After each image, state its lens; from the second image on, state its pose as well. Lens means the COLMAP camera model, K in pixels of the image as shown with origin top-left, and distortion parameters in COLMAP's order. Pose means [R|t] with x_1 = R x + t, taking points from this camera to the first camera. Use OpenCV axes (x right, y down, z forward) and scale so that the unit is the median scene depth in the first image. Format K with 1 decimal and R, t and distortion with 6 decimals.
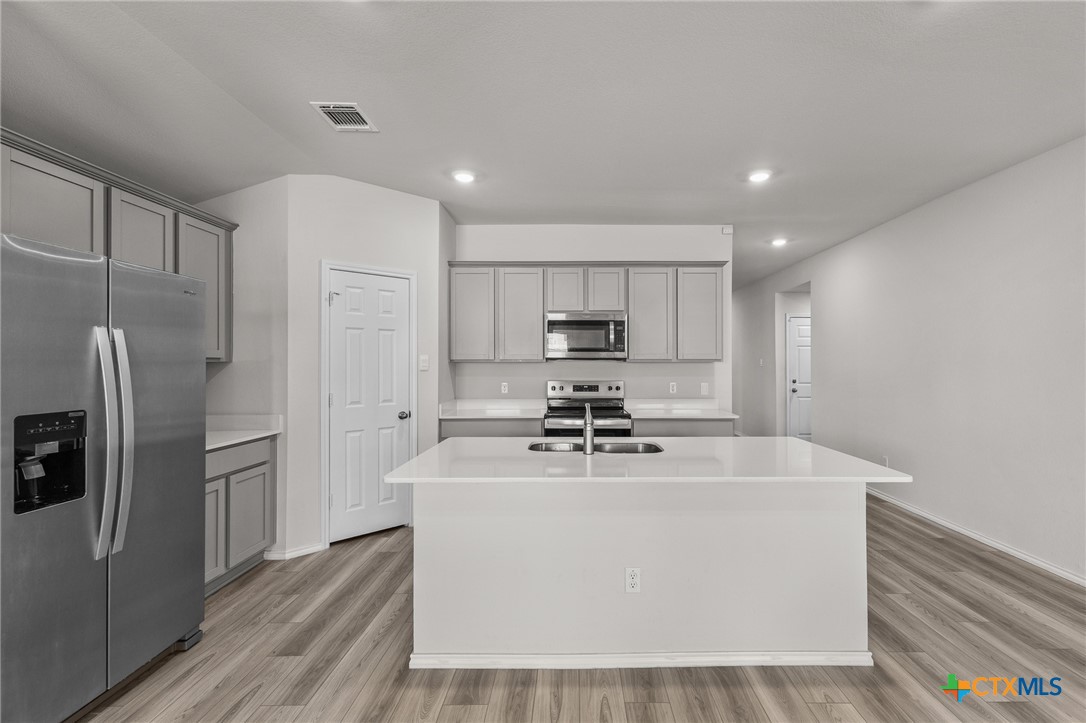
lens RADIAL K [[481.6, 0, 575.1], [0, 481.6, 362.0], [0, 0, 1]] dist [0.008191, -0.000355]
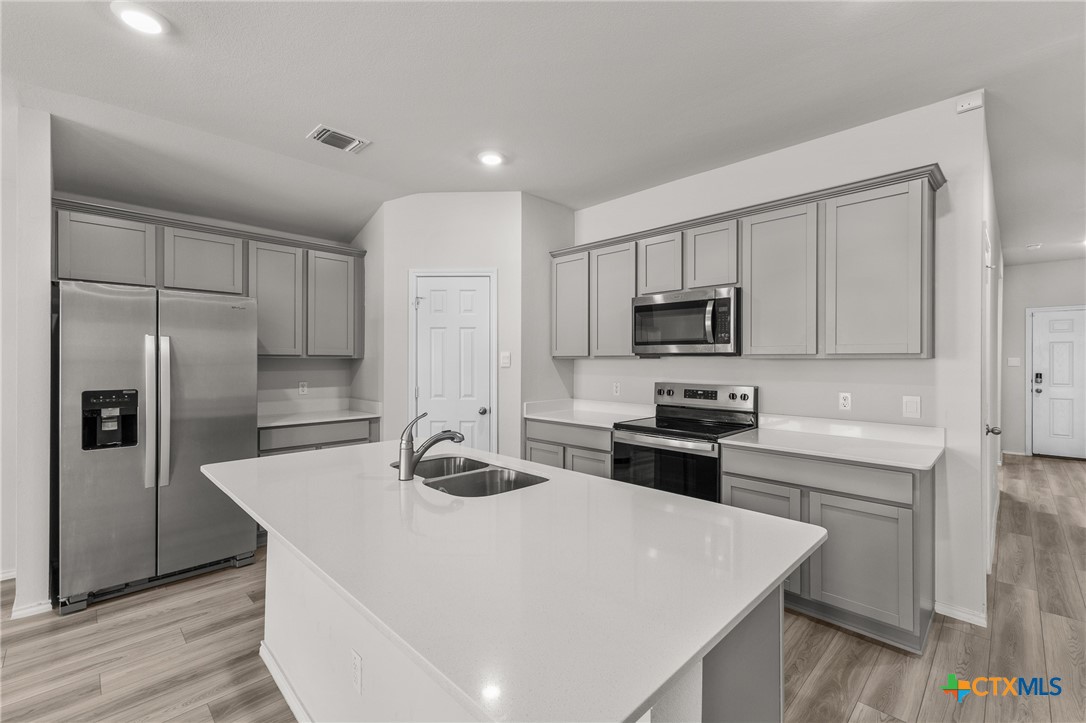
lens RADIAL K [[466.5, 0, 541.3], [0, 466.5, 361.1], [0, 0, 1]] dist [0.008190, -0.000123]
pose [[0.702606, 0.004035, -0.711568, 0.434091], [-0.000169, 0.999985, 0.005504, -0.000198], [0.711579, -0.003747, 0.702596, 0.393490]]
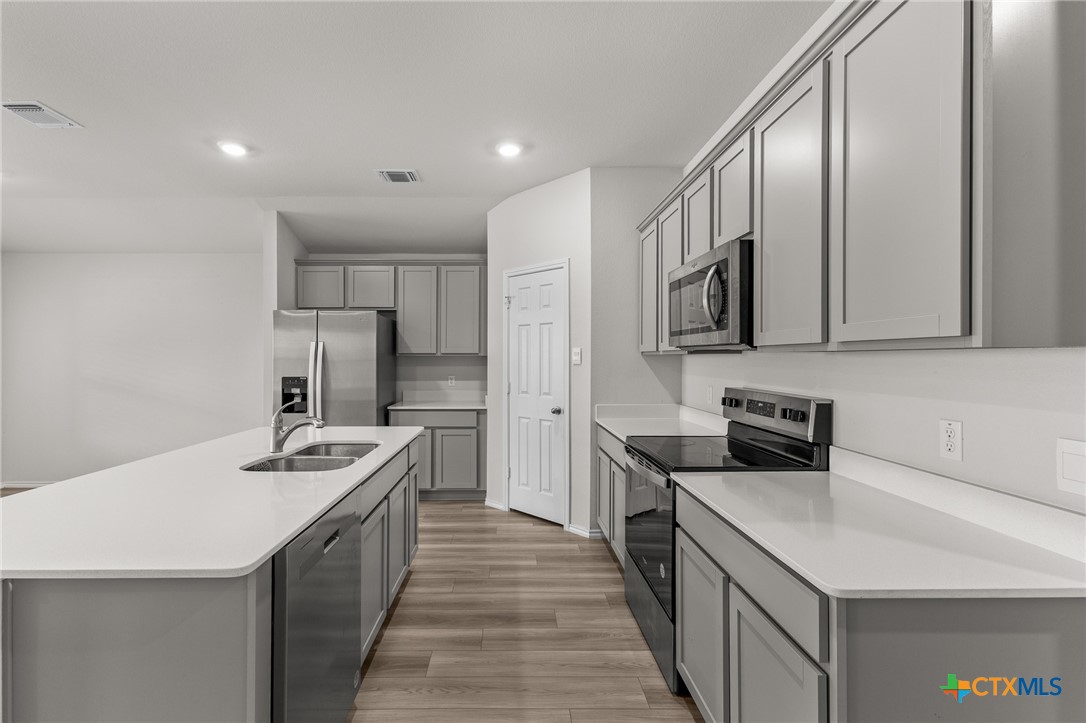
lens RADIAL K [[479.2, 0, 513.2], [0, 479.2, 358.6], [0, 0, 1]] dist [-0.000121, -0.000268]
pose [[0.001220, 0.003959, -0.999991, 0.604501], [0.005072, 0.999979, 0.003965, 0.002418], [0.999986, -0.005077, 0.001200, 0.910178]]
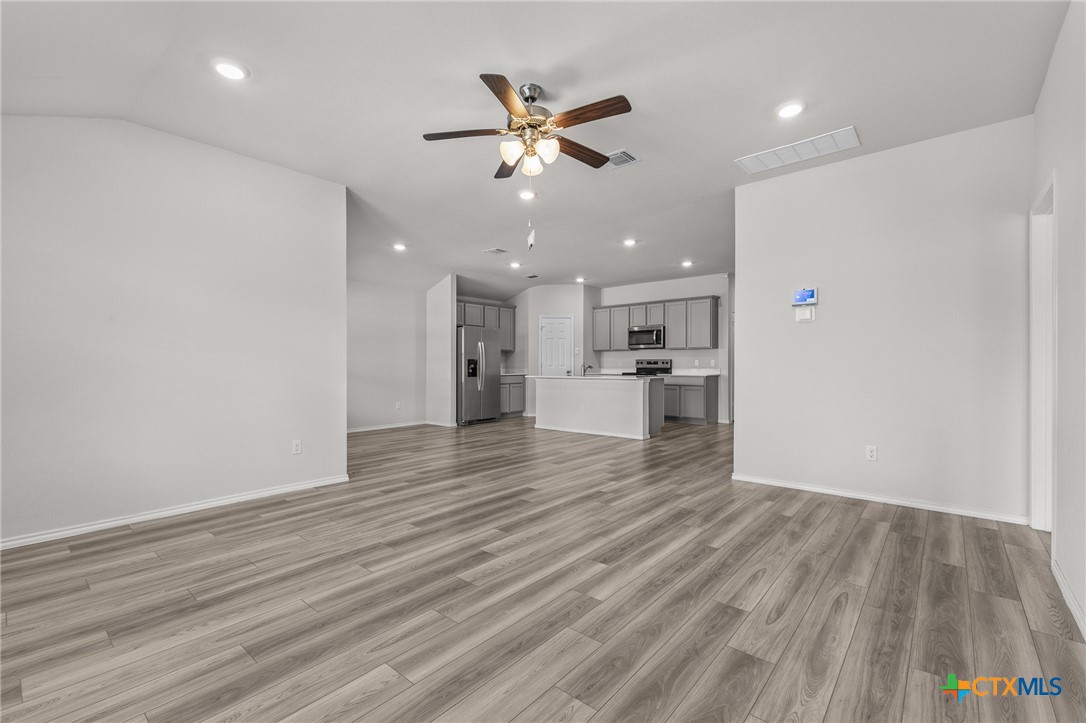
lens RADIAL K [[469.5, 0, 545.1], [0, 469.5, 365.8], [0, 0, 1]] dist [0.012289, 0.000152]
pose [[0.757918, 0.001779, -0.652348, 1.179692], [0.004056, 0.999964, 0.007439, 0.060899], [0.652338, -0.008284, 0.757883, -0.973578]]
